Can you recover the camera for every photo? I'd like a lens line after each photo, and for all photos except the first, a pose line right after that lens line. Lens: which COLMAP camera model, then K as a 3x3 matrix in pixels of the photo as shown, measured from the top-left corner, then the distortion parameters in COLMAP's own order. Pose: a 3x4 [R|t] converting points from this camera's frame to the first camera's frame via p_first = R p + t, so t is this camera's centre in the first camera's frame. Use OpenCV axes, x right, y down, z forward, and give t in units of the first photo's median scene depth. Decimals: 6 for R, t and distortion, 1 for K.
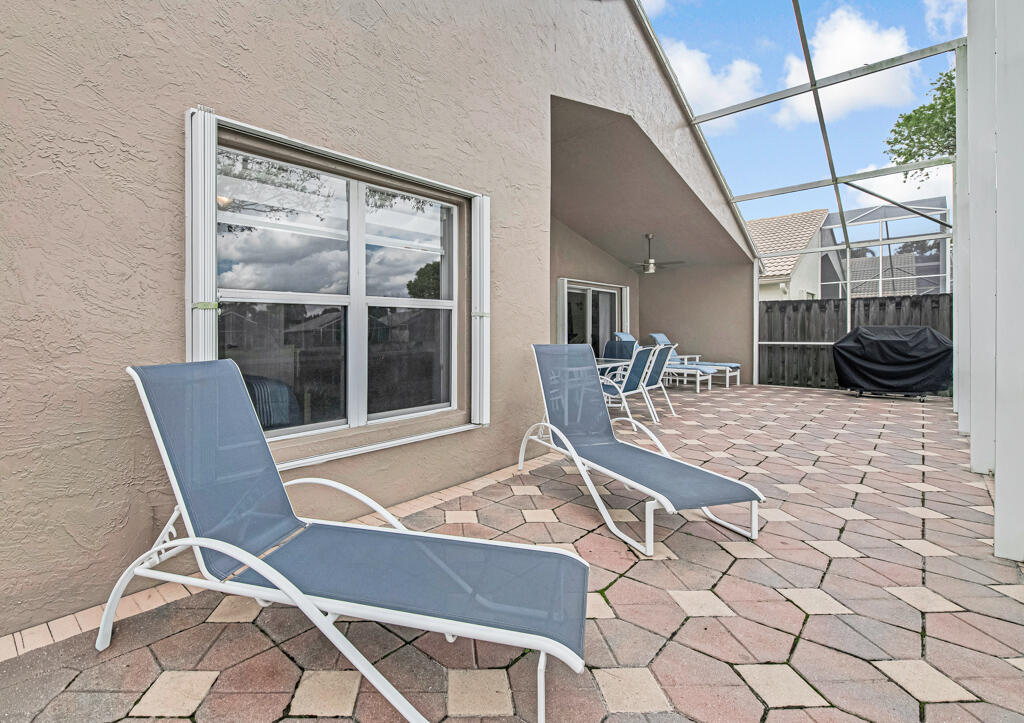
lens RADIAL K [[484.5, 0, 481.8], [0, 484.5, 344.2], [0, 0, 1]] dist [-0.001849, -0.001206]
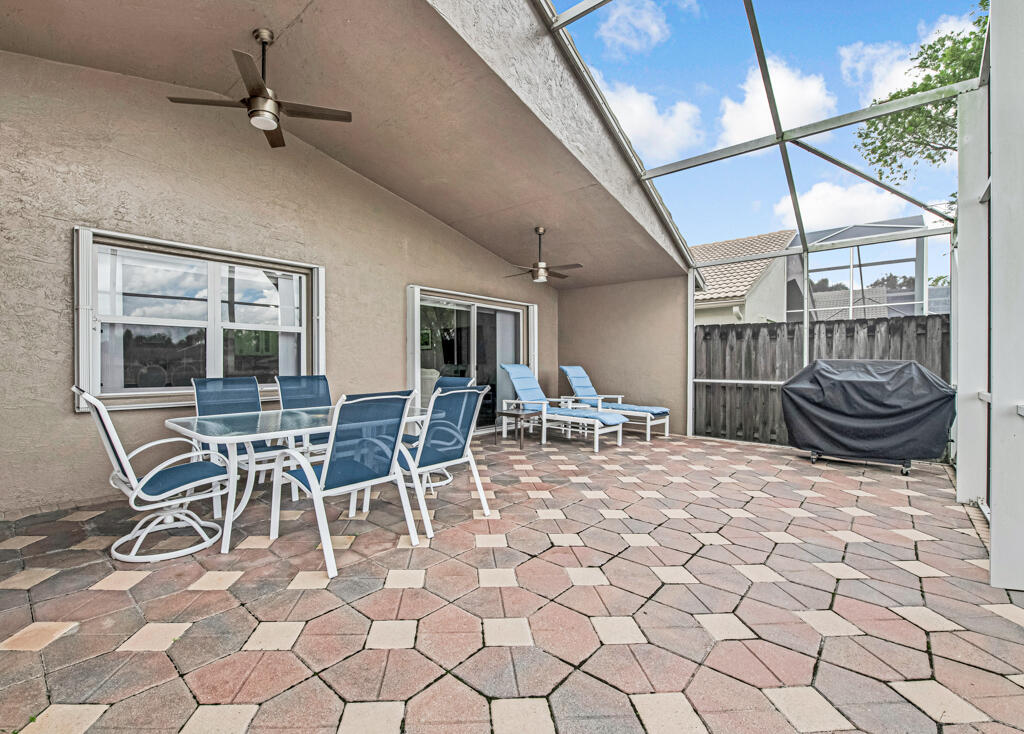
lens RADIAL K [[465.1, 0, 513.4], [0, 465.1, 365.9], [0, 0, 1]] dist [-0.004669, 0.000549]
pose [[0.998389, 0.014139, 0.054950, 0.268048], [-0.013208, 0.999764, -0.017277, -0.009615], [-0.055181, 0.016523, 0.998340, 0.312256]]
